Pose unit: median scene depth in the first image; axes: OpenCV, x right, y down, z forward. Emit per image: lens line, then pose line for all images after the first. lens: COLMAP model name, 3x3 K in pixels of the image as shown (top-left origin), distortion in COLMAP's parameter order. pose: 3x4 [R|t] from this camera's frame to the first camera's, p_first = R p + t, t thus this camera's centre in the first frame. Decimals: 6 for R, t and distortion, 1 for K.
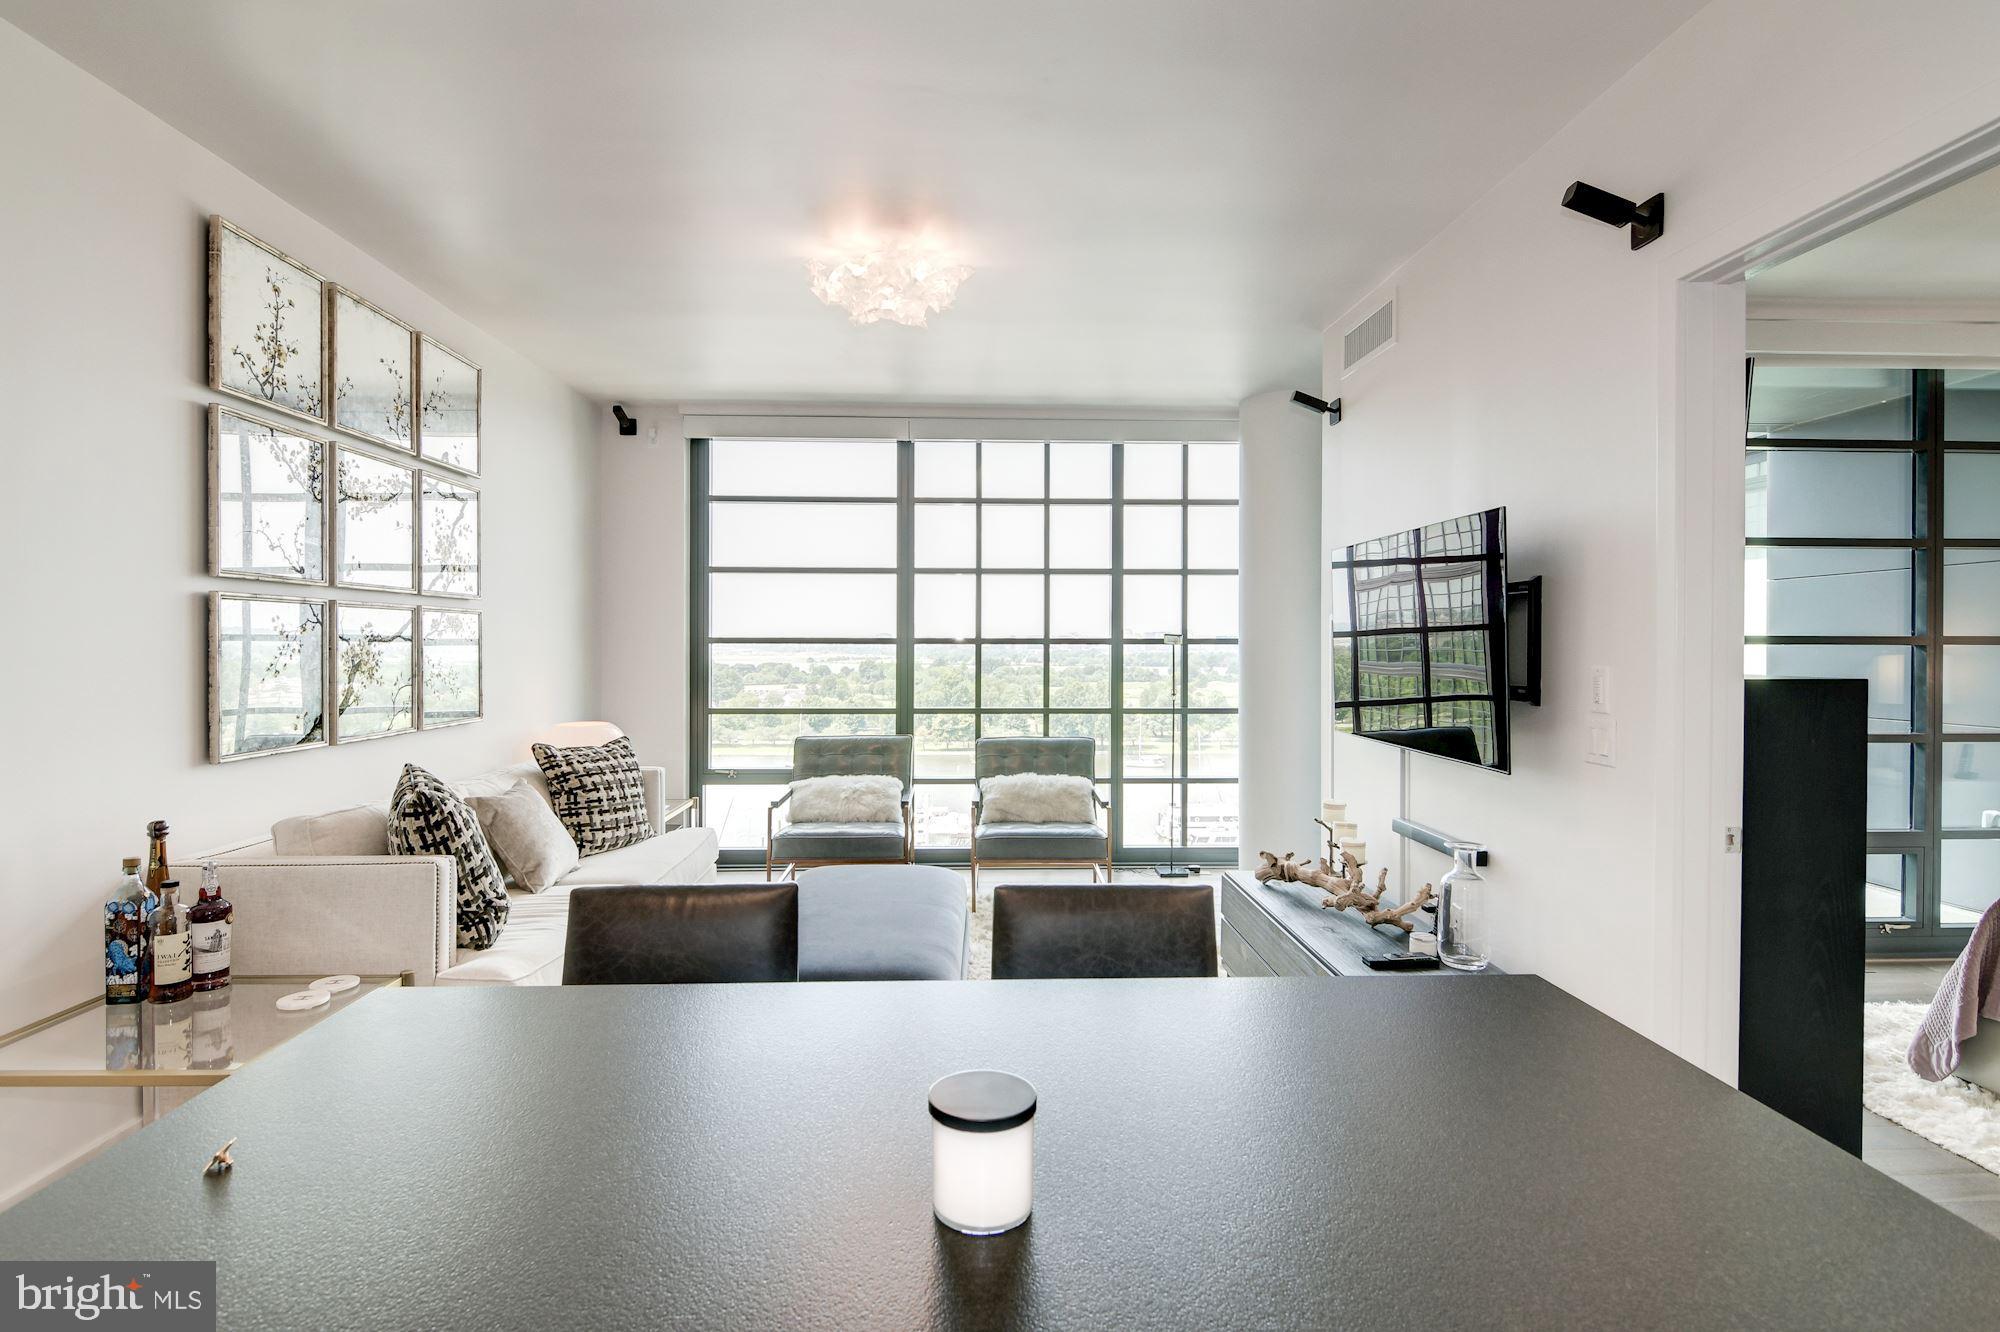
lens RADIAL K [[987.9, 0, 984.4], [0, 987.9, 651.8], [0, 0, 1]] dist [0.001950, -0.001237]
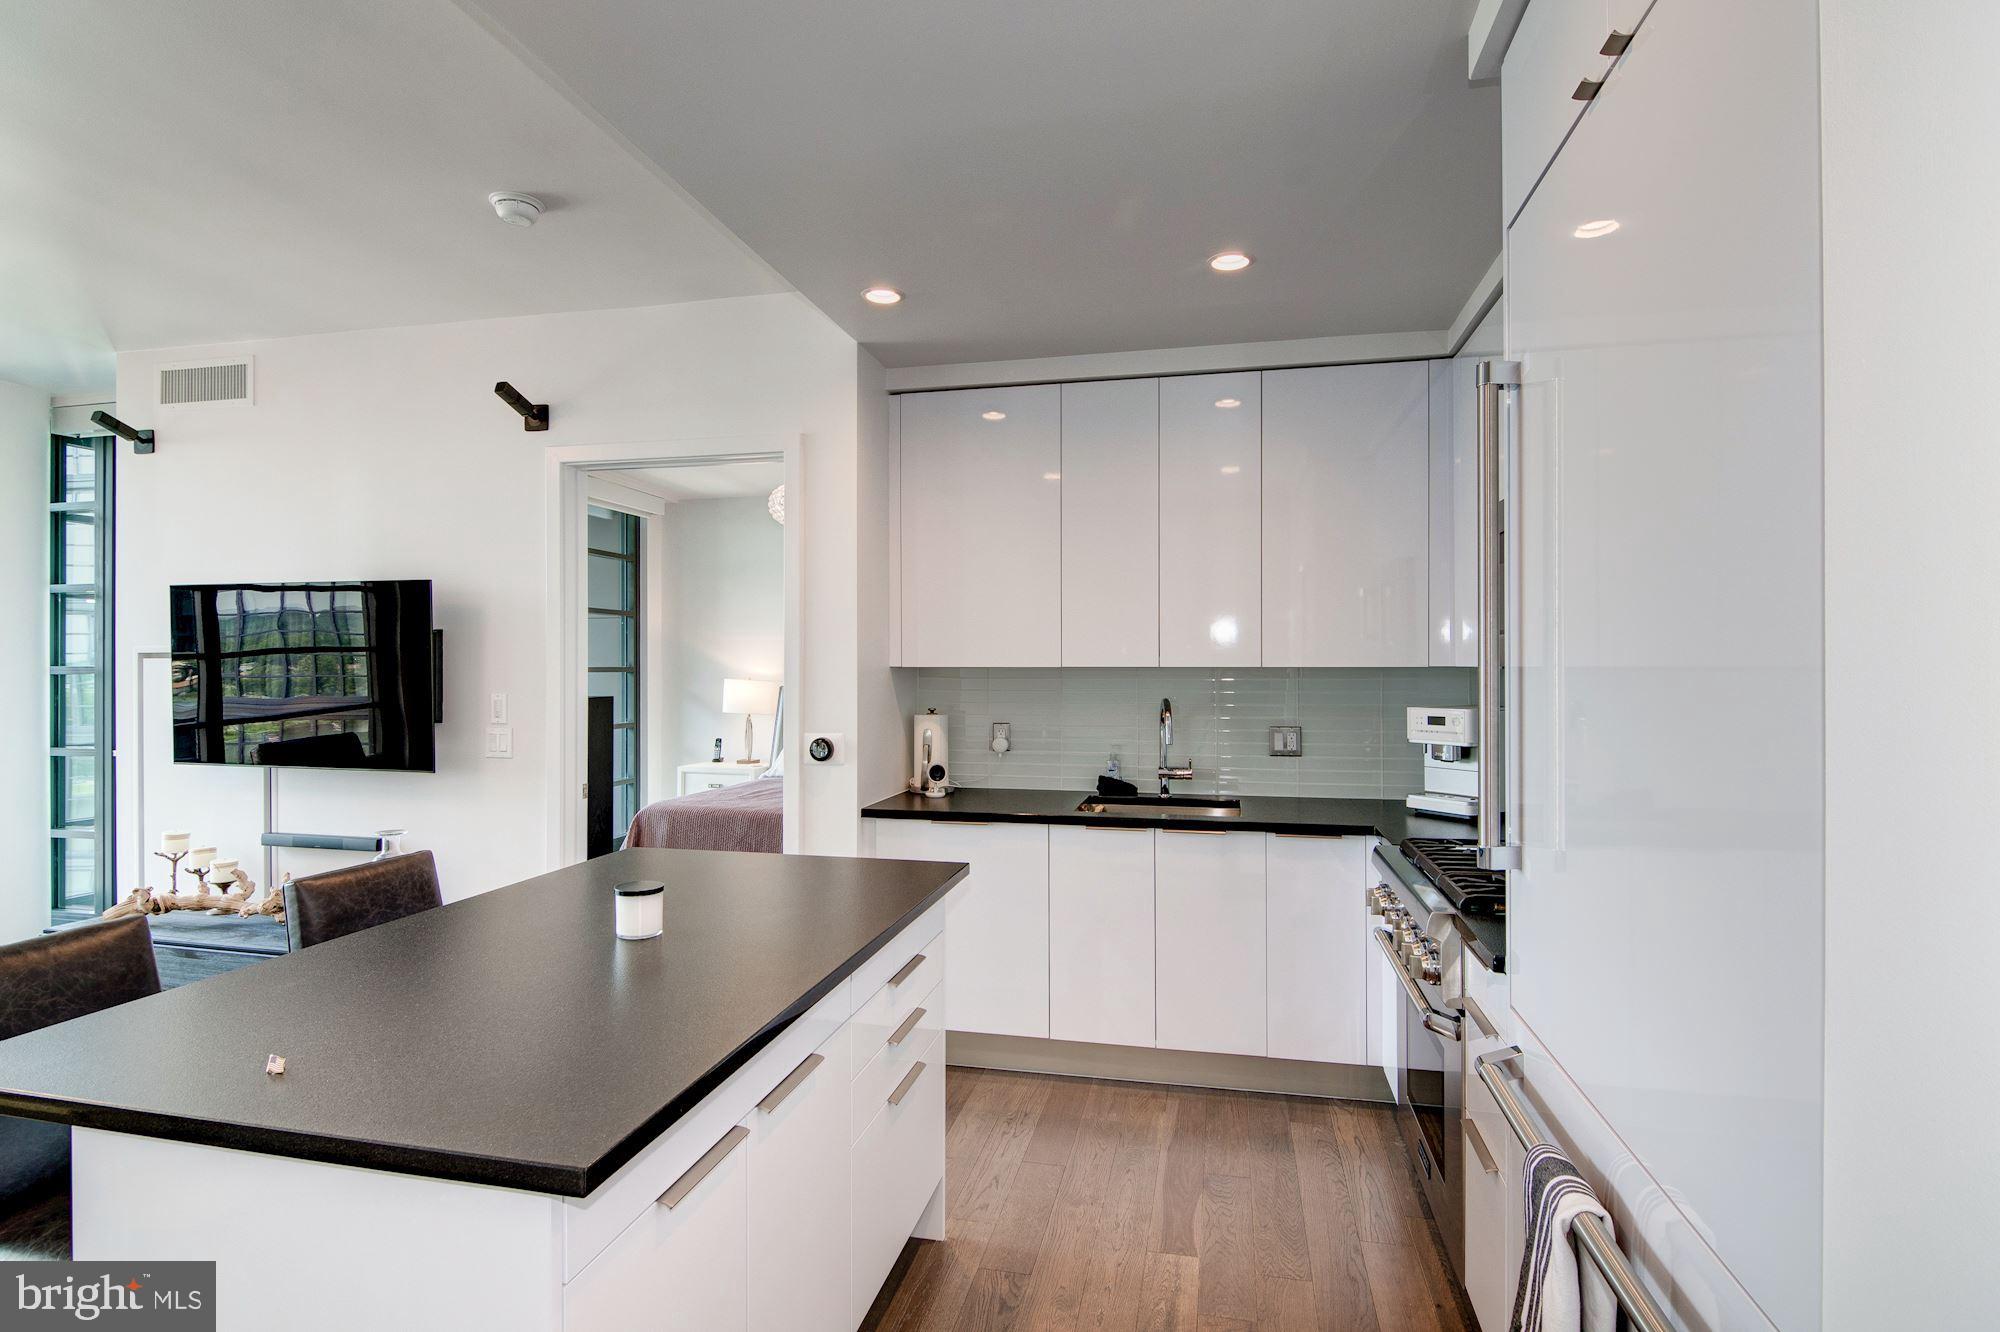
lens RADIAL K [[972.8, 0, 995.8], [0, 972.8, 667.1], [0, 0, 1]] dist [0.029447, -0.023551]
pose [[0.263289, -0.004325, 0.964707, -0.376366], [0.007823, 0.999967, 0.002348, -0.013614], [-0.964685, 0.006929, 0.263314, -0.077791]]
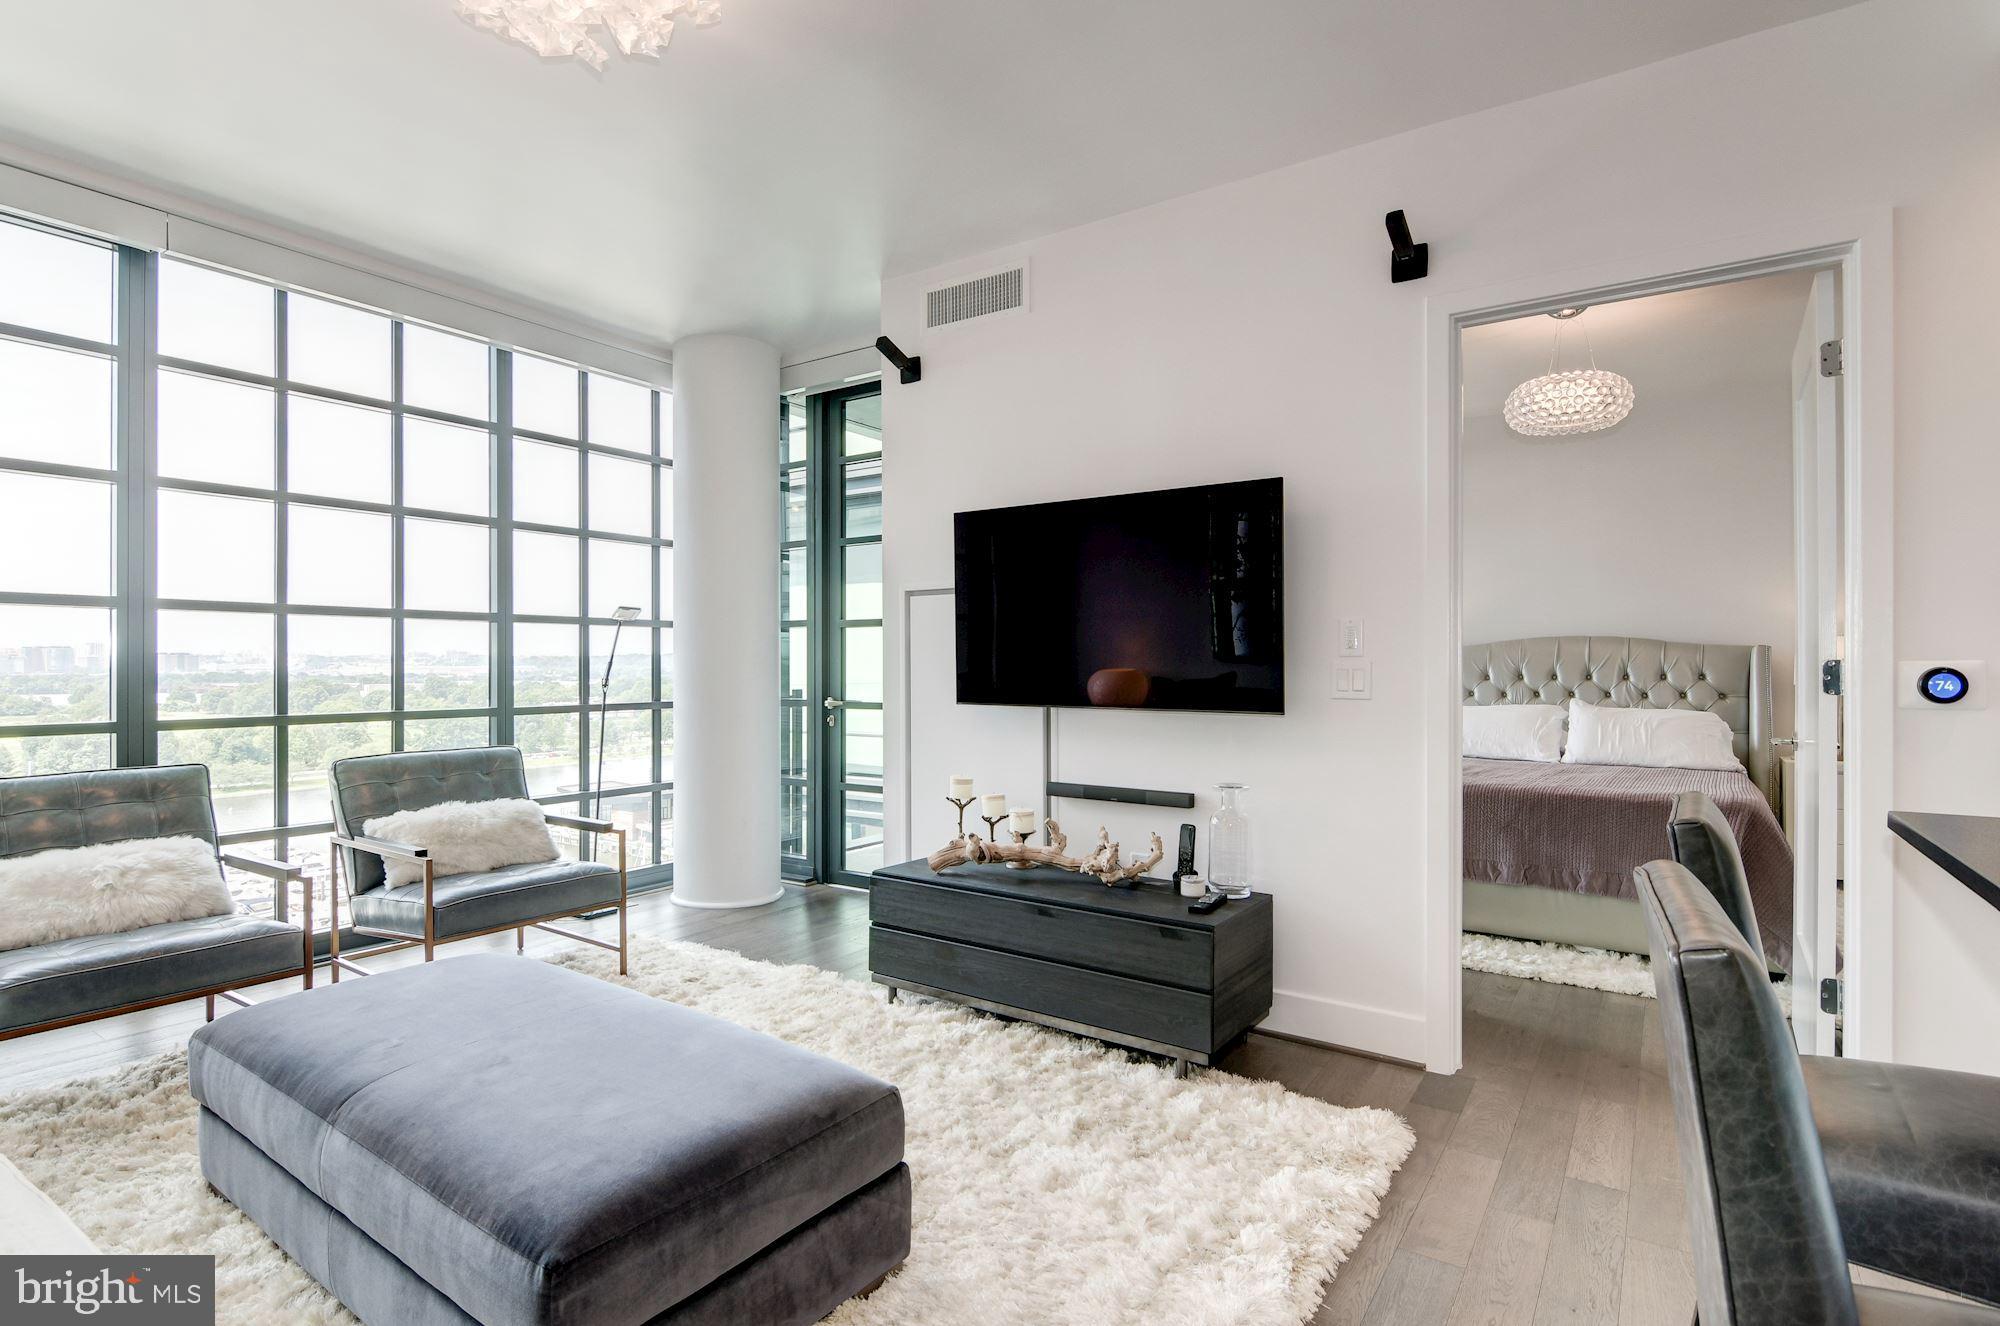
lens RADIAL K [[991.9, 0, 1017.2], [0, 991.9, 661.0], [0, 0, 1]] dist [0.009330, -0.000800]
pose [[0.587220, -0.000951, 0.809427, -0.363656], [0.007424, 0.999964, -0.004212, 0.041962], [-0.809393, 0.008483, 0.587206, 0.374223]]
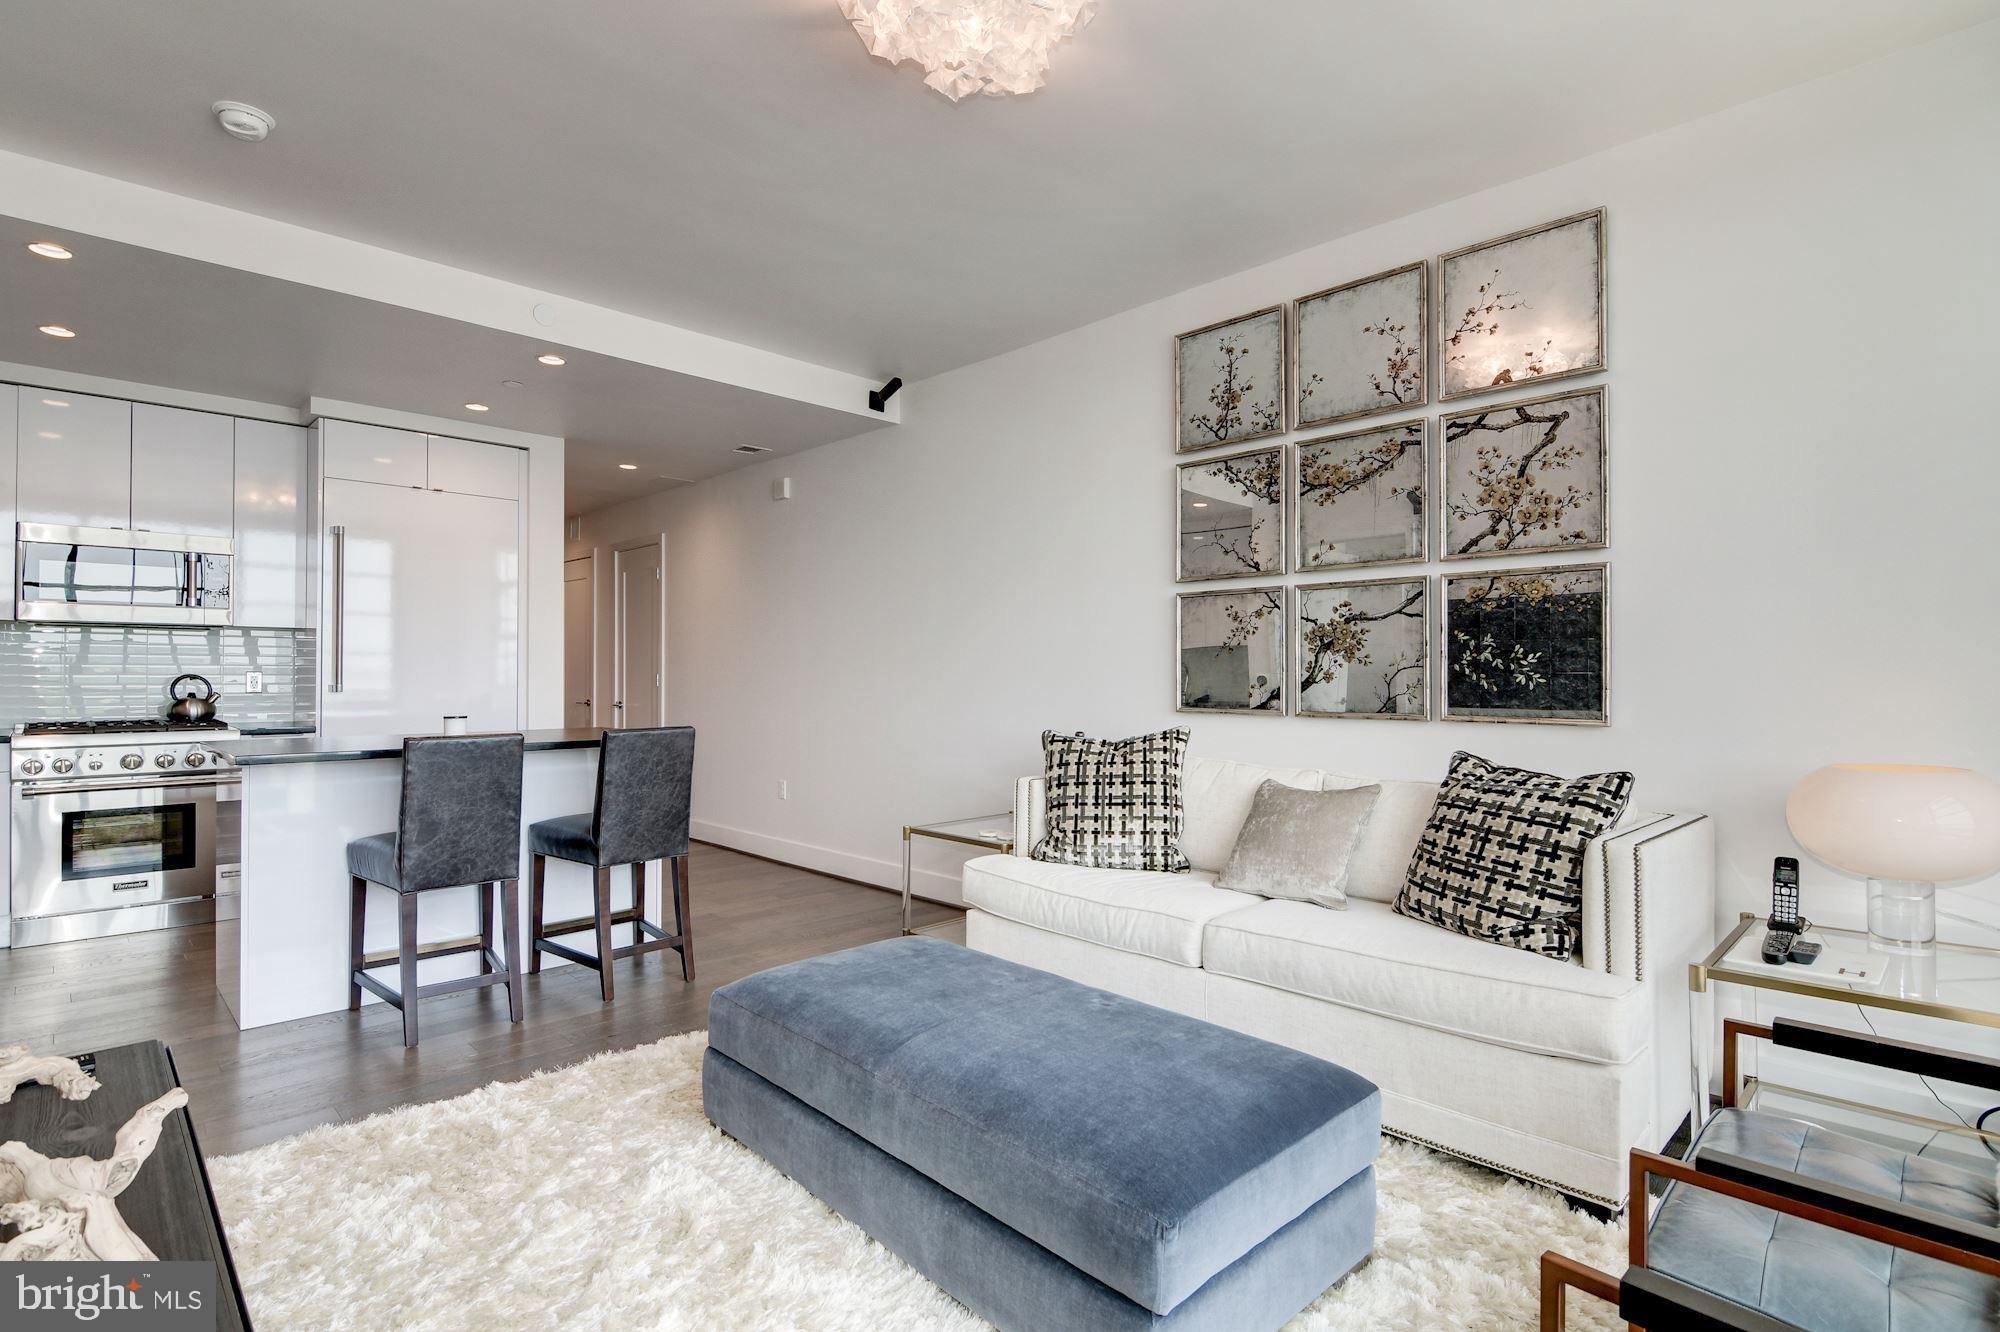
lens RADIAL K [[1005.7, 0, 975.5], [0, 1005.7, 673.1], [0, 0, 1]] dist [-0.000728, -0.002485]
pose [[-0.754513, -0.005880, -0.656258, 0.273205], [-0.009492, 0.999953, 0.001954, 0.036685], [0.656216, 0.007703, -0.754534, 1.263305]]
